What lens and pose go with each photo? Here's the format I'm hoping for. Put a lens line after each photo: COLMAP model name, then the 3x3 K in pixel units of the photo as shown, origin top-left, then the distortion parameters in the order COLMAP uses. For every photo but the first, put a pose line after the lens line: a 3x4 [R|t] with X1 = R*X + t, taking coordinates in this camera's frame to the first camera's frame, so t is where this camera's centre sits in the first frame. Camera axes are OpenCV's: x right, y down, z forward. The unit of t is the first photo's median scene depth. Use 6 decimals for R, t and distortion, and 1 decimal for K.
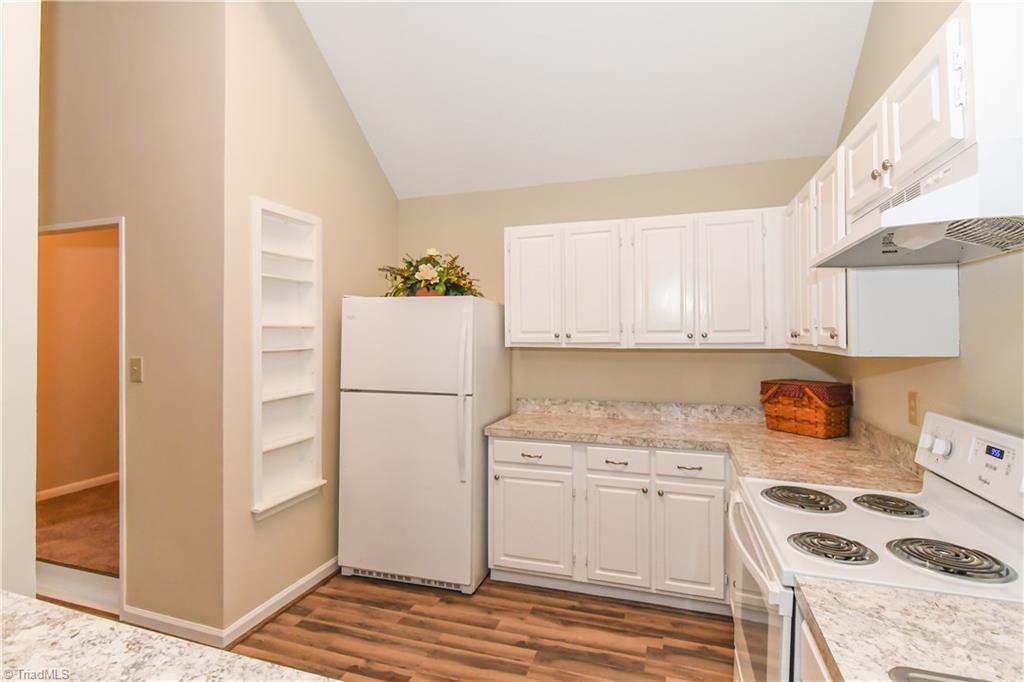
lens RADIAL K [[501.4, 0, 507.9], [0, 501.4, 338.1], [0, 0, 1]] dist [-0.004280, -0.000821]
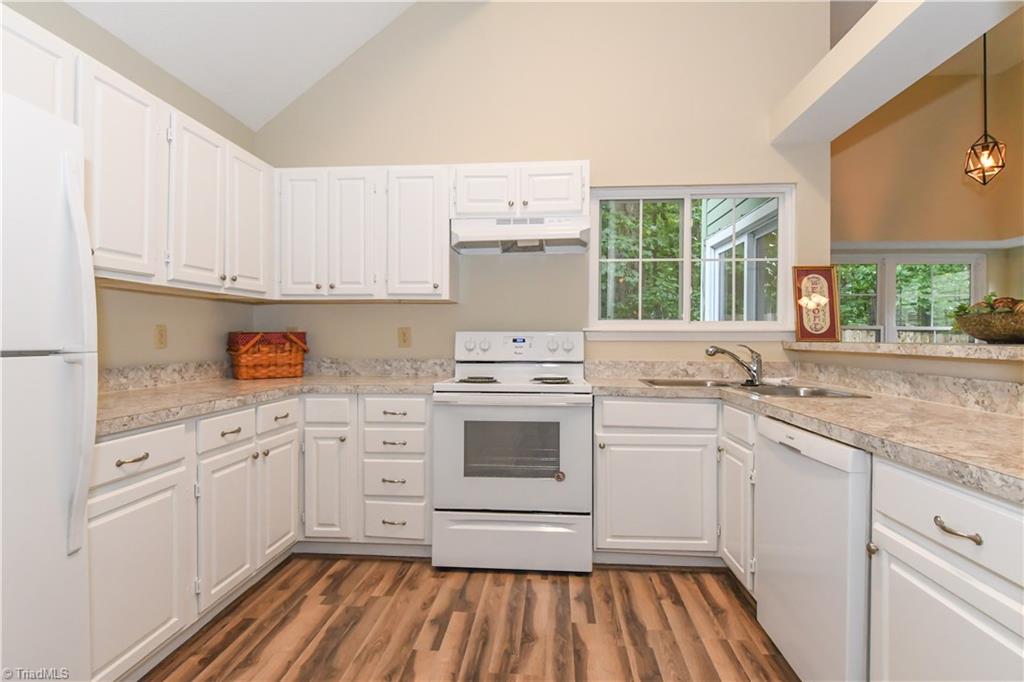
lens RADIAL K [[498.6, 0, 519.4], [0, 498.6, 337.9], [0, 0, 1]] dist [0.000403, -0.011609]
pose [[-0.250186, 0.000401, 0.968198, -0.618524], [-0.001553, 0.999998, -0.000816, 0.103967], [-0.968197, -0.001708, -0.250185, 0.757702]]
